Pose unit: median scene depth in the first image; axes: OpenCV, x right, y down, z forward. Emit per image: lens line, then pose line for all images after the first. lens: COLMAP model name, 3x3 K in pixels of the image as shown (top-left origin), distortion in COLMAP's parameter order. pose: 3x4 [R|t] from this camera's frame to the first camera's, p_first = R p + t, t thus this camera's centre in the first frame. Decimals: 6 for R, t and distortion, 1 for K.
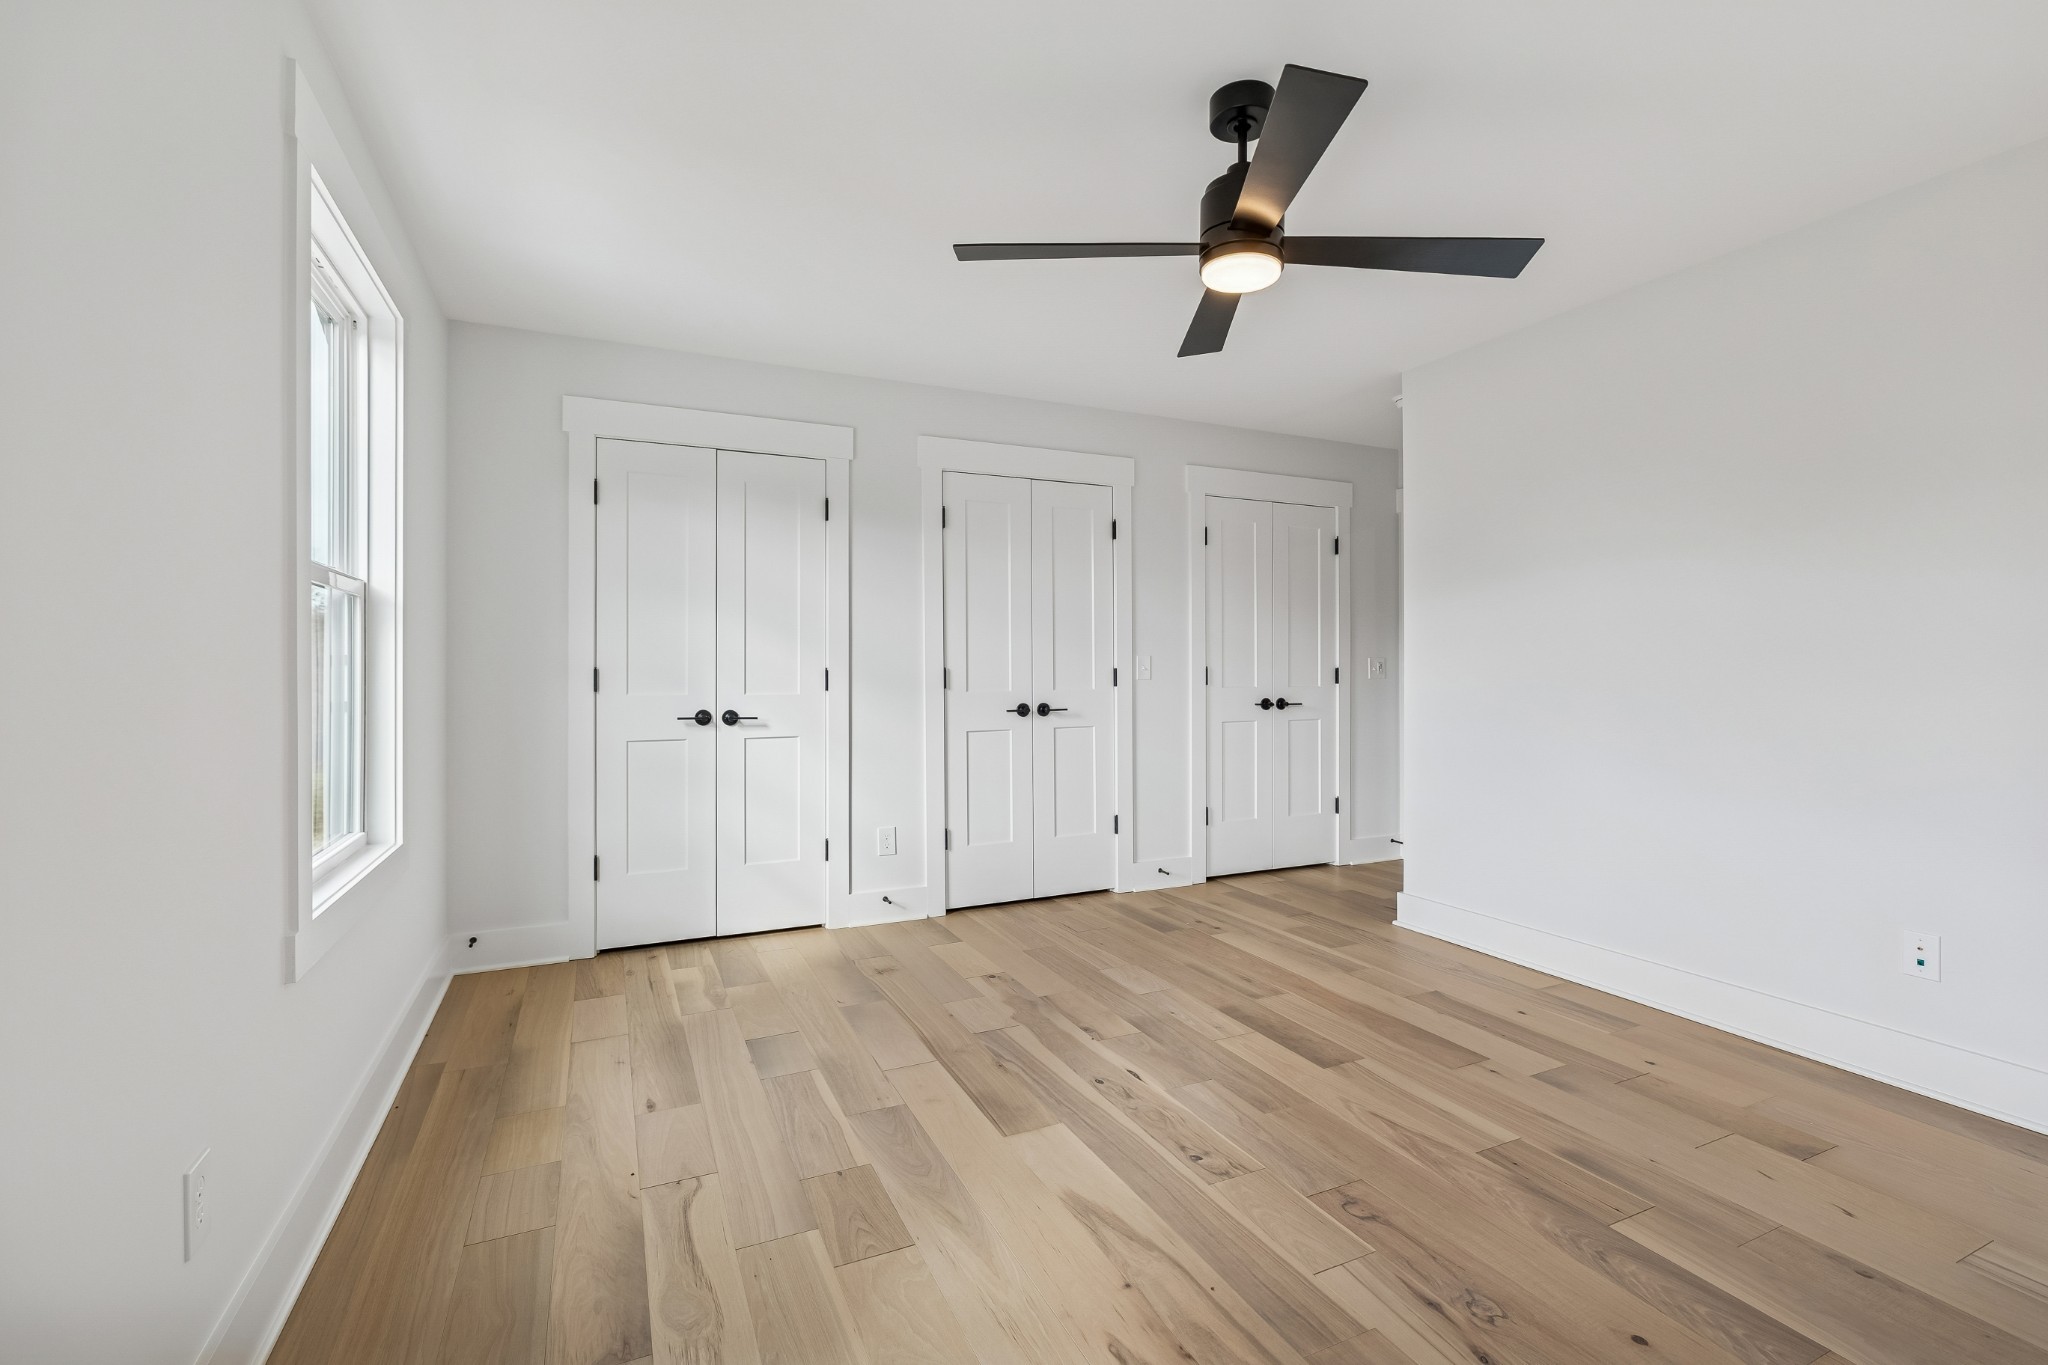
lens RADIAL K [[912.6, 0, 1027.4], [0, 912.6, 668.8], [0, 0, 1]] dist [-0.015749, 0.000018]
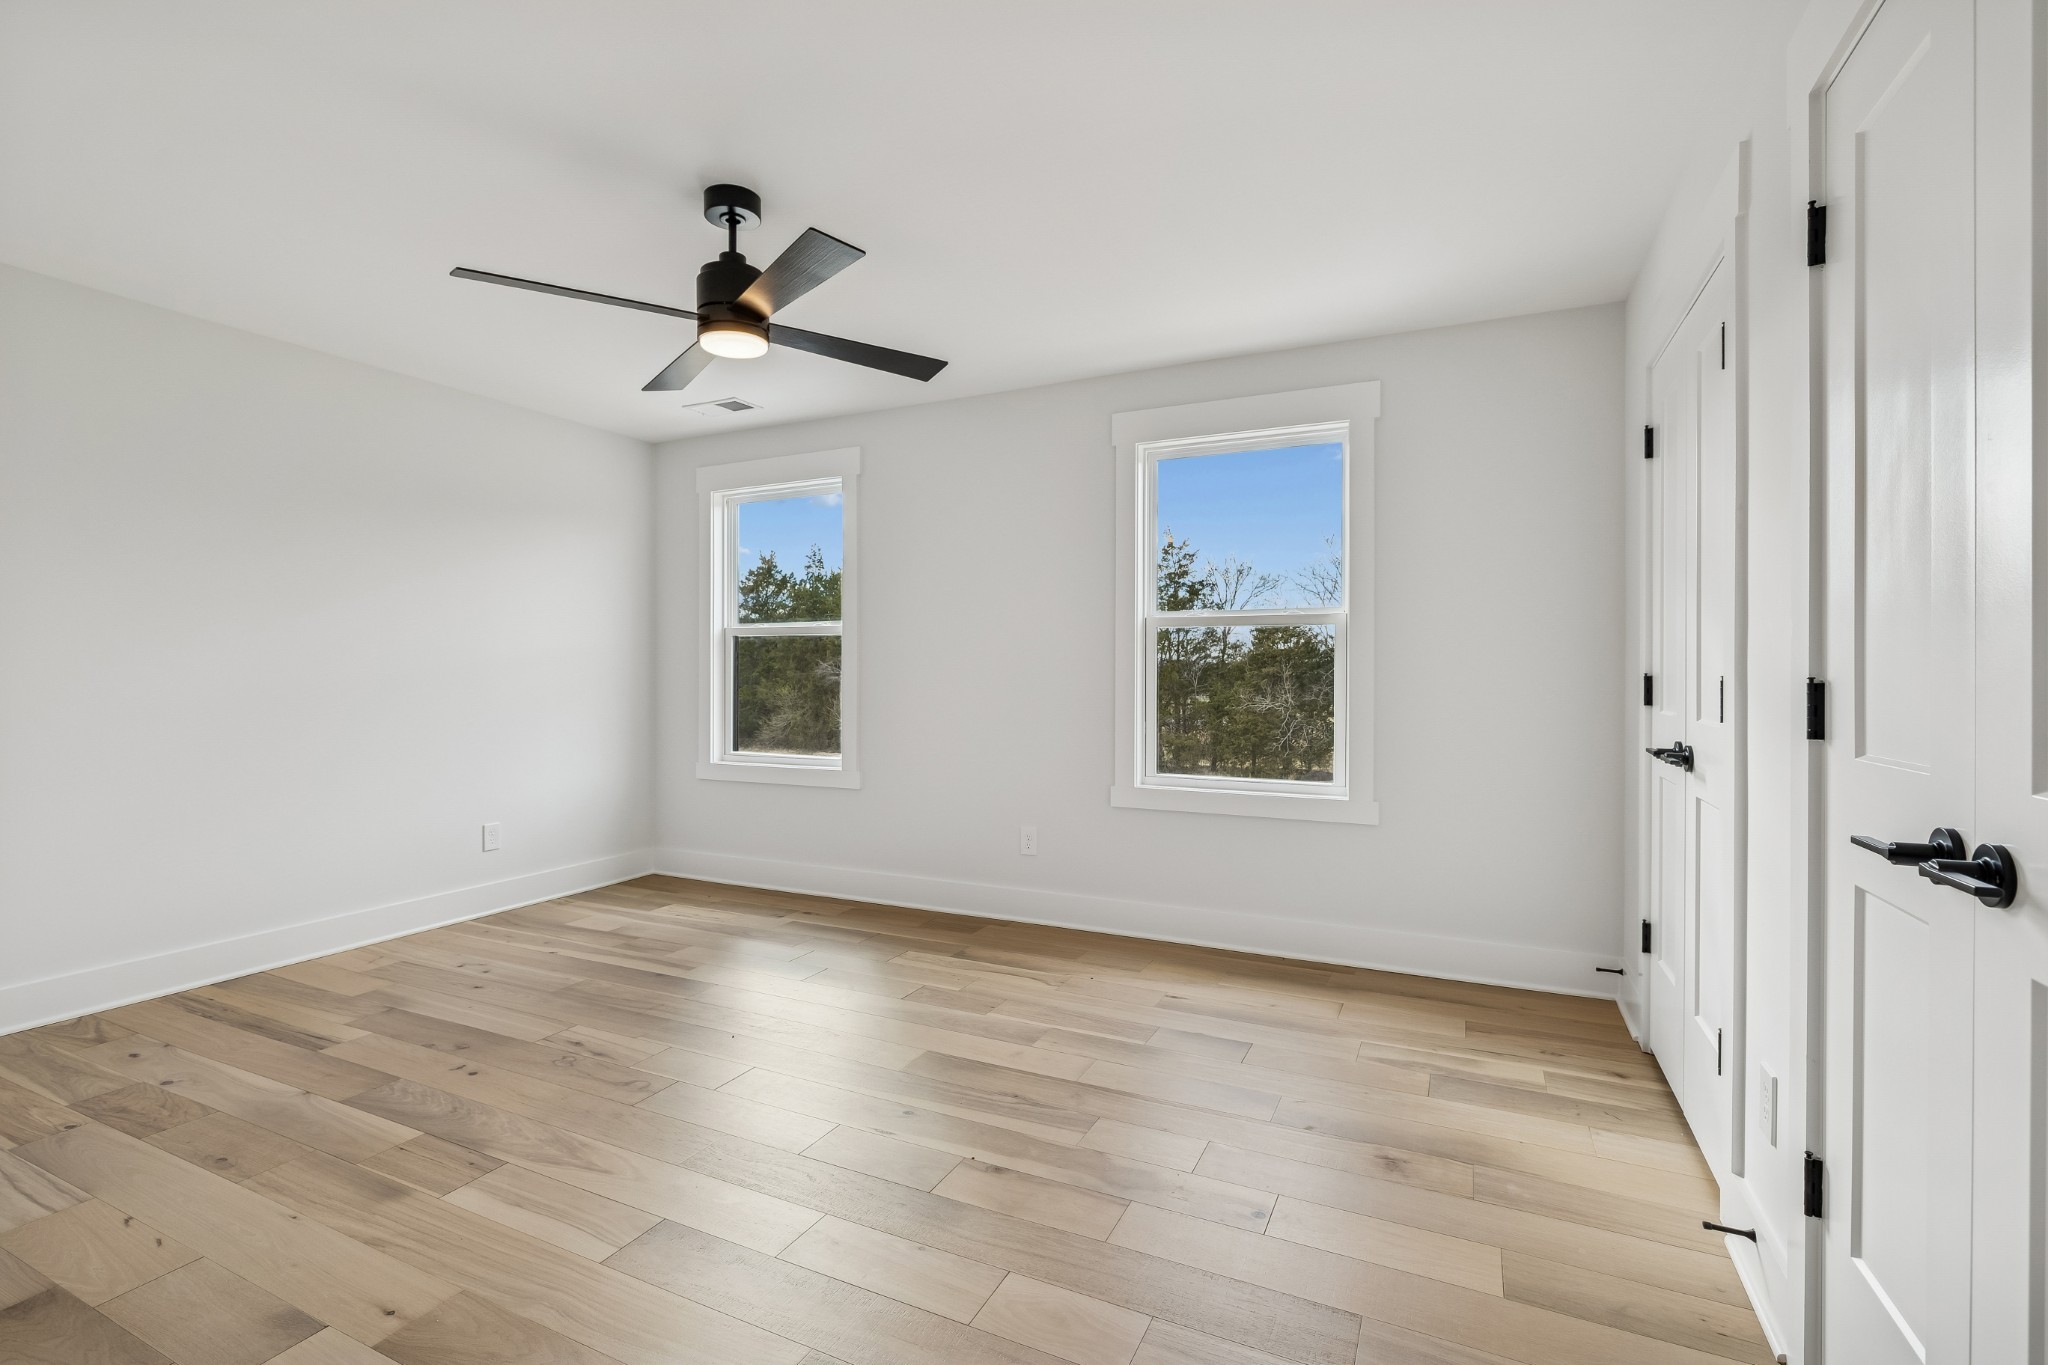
lens RADIAL K [[912.6, 0, 1024.6], [0, 912.6, 679.8], [0, 0, 1]] dist [-0.015749, 0.000018]
pose [[-0.772896, 0.007170, -0.634492, 0.582457], [0.000046, 0.999937, 0.011244, -0.004456], [0.634532, 0.008661, -0.772848, 1.808034]]
